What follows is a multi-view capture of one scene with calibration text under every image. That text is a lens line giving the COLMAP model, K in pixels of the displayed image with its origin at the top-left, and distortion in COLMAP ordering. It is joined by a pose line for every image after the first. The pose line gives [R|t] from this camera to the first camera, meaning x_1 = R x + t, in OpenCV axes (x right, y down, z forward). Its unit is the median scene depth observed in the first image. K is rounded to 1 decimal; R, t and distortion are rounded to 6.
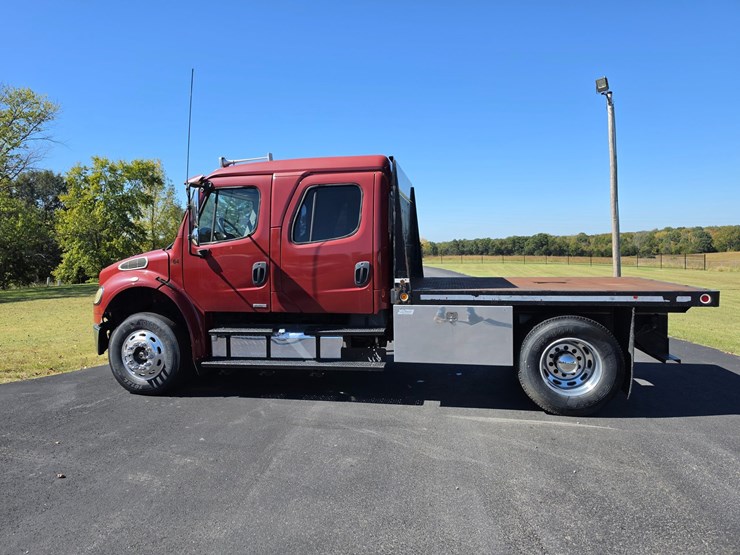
lens RADIAL K [[489.9, 0, 371.7], [0, 489.9, 258.1], [0, 0, 1]] dist [0.069967, -0.082801]
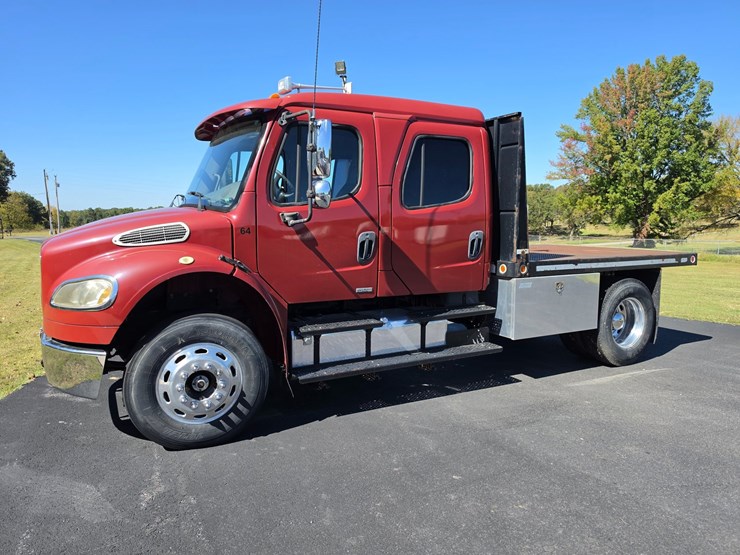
lens RADIAL K [[491.5, 0, 360.8], [0, 491.5, 261.2], [0, 0, 1]] dist [0.066065, -0.079214]
pose [[0.796402, -0.035898, 0.603701, -0.689066], [-0.002447, 0.998037, 0.062575, 0.006093], [-0.604763, -0.051312, 0.794751, 0.414801]]
